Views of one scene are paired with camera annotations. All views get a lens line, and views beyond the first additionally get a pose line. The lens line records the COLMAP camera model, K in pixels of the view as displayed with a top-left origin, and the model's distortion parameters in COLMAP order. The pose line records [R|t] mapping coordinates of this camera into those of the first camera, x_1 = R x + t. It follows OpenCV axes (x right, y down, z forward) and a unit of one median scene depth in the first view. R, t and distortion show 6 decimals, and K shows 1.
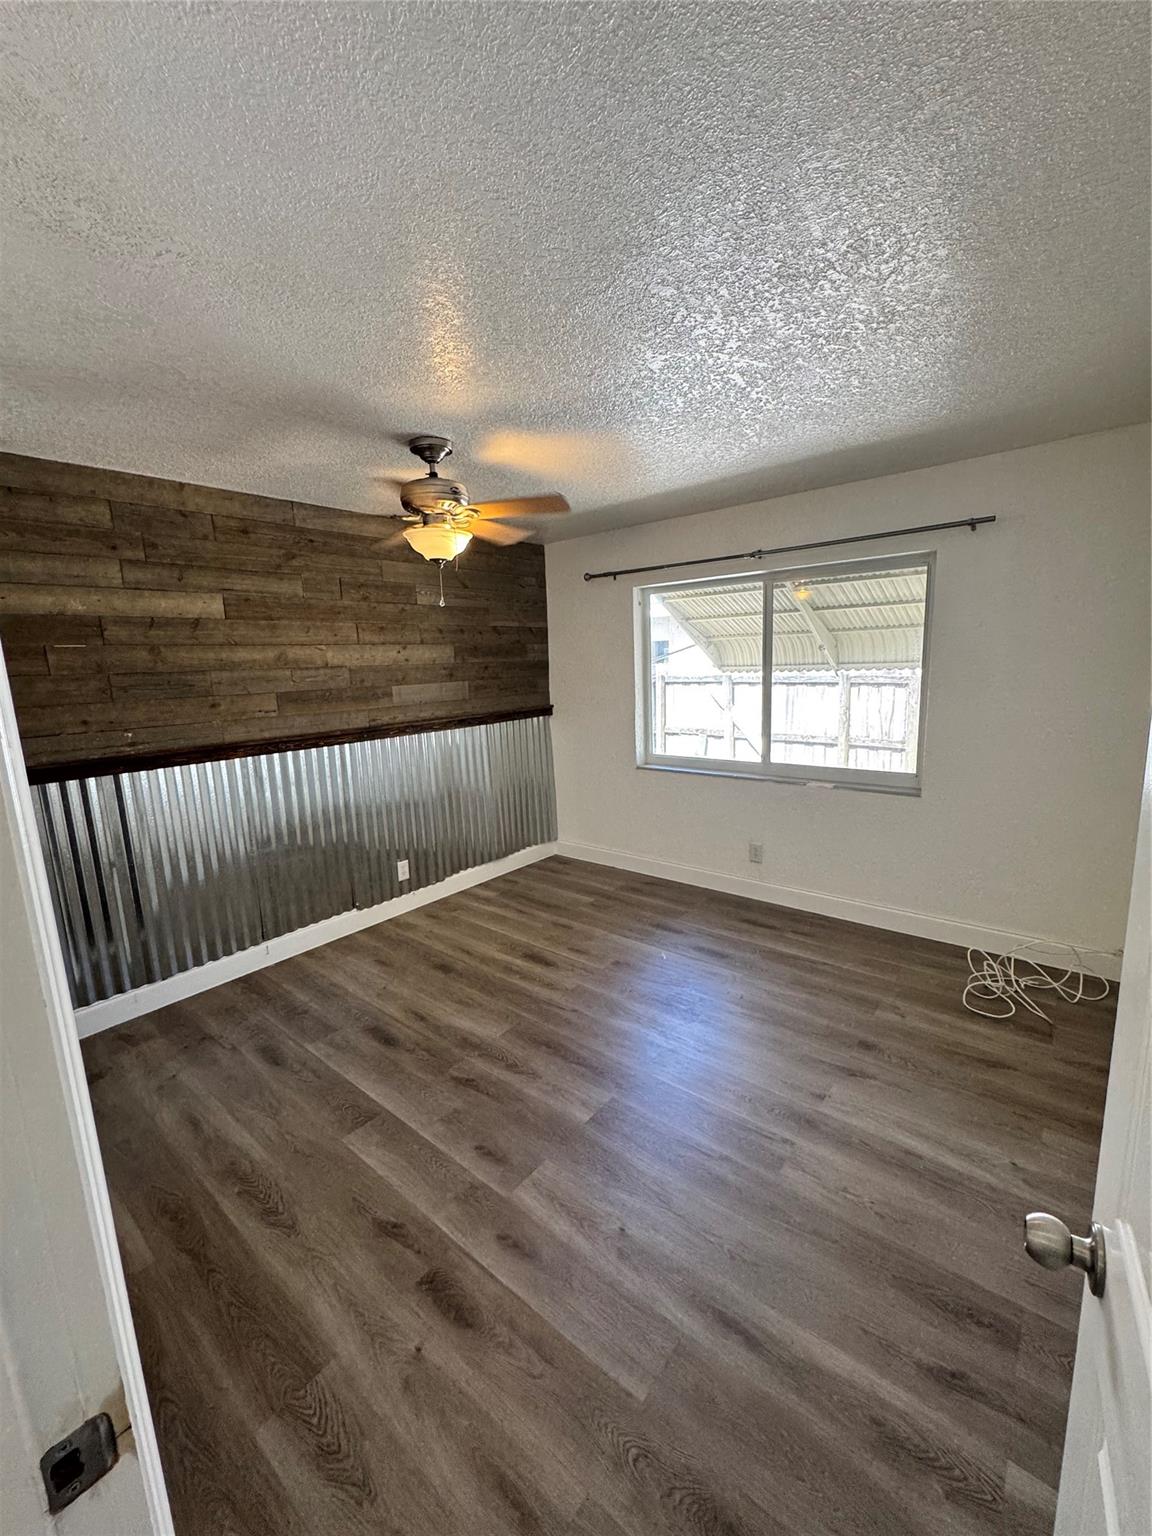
lens RADIAL K [[615.3, 0, 578.6], [0, 615.3, 768.1], [0, 0, 1]] dist [-0.002335, -0.000123]
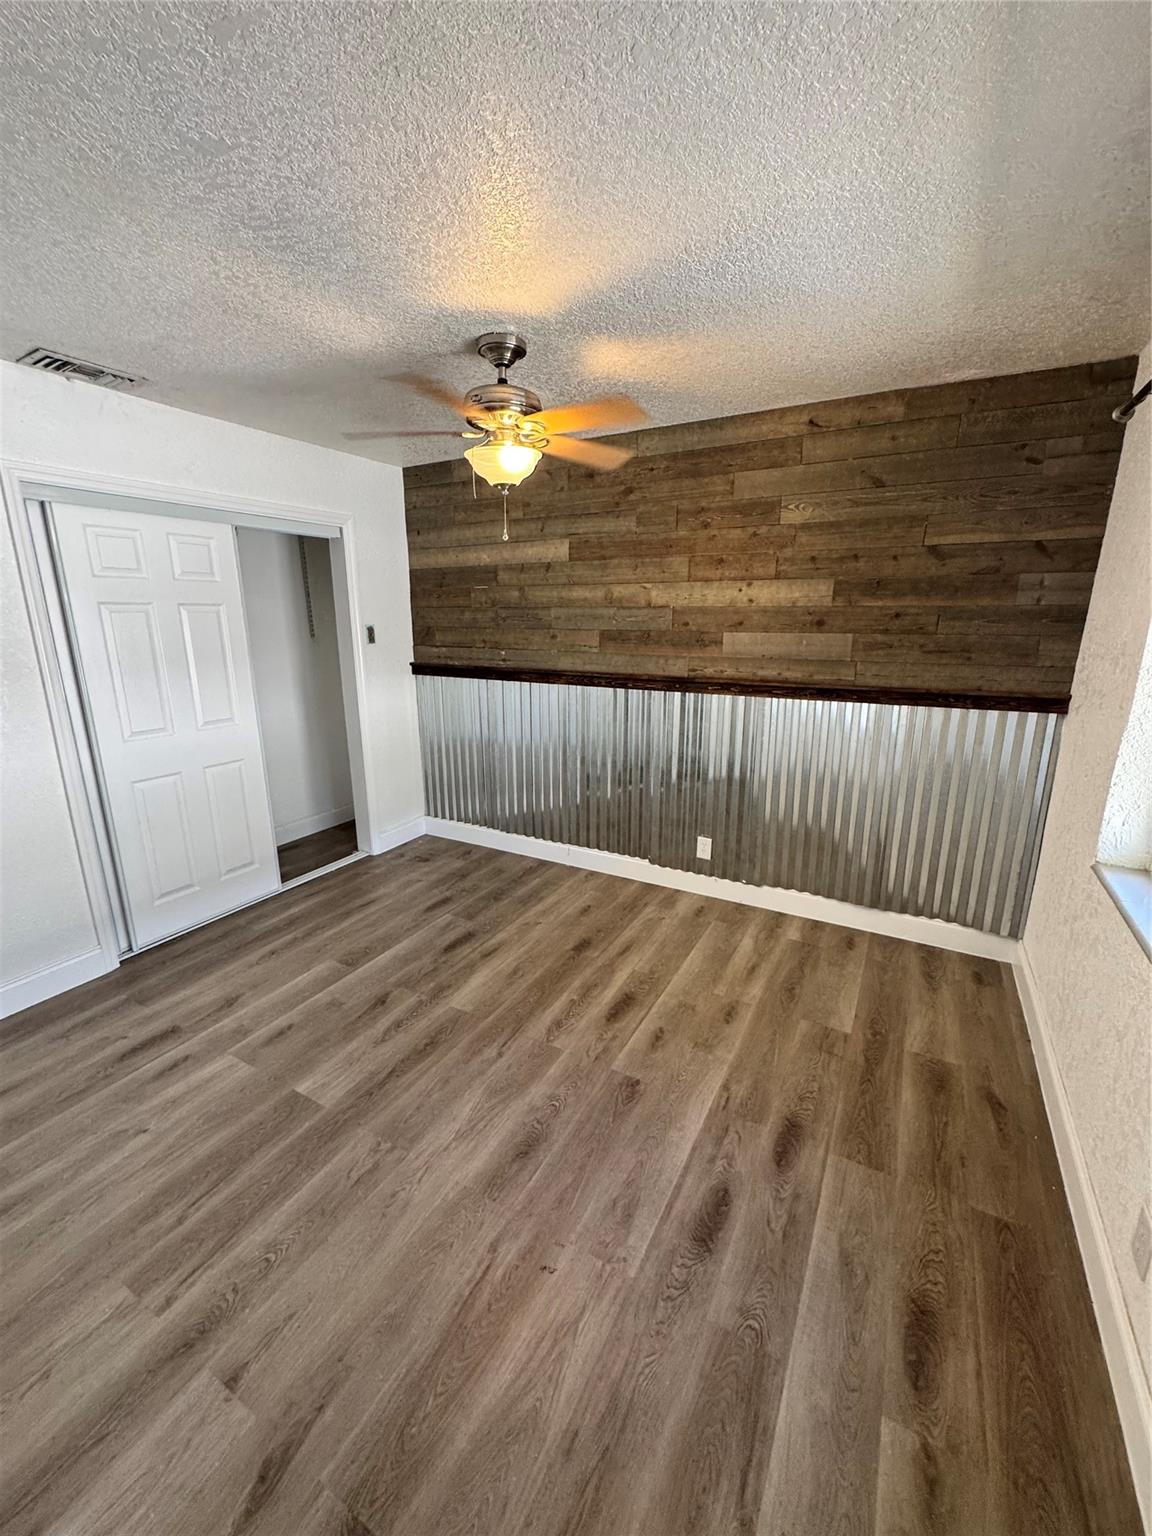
lens RADIAL K [[615.3, 0, 578.6], [0, 615.3, 768.1], [0, 0, 1]] dist [-0.002335, -0.000123]
pose [[0.182232, 0.275574, -0.943849, 0.553806], [-0.174172, 0.953789, 0.244848, -0.144599], [0.967706, 0.119773, 0.221808, 0.735763]]
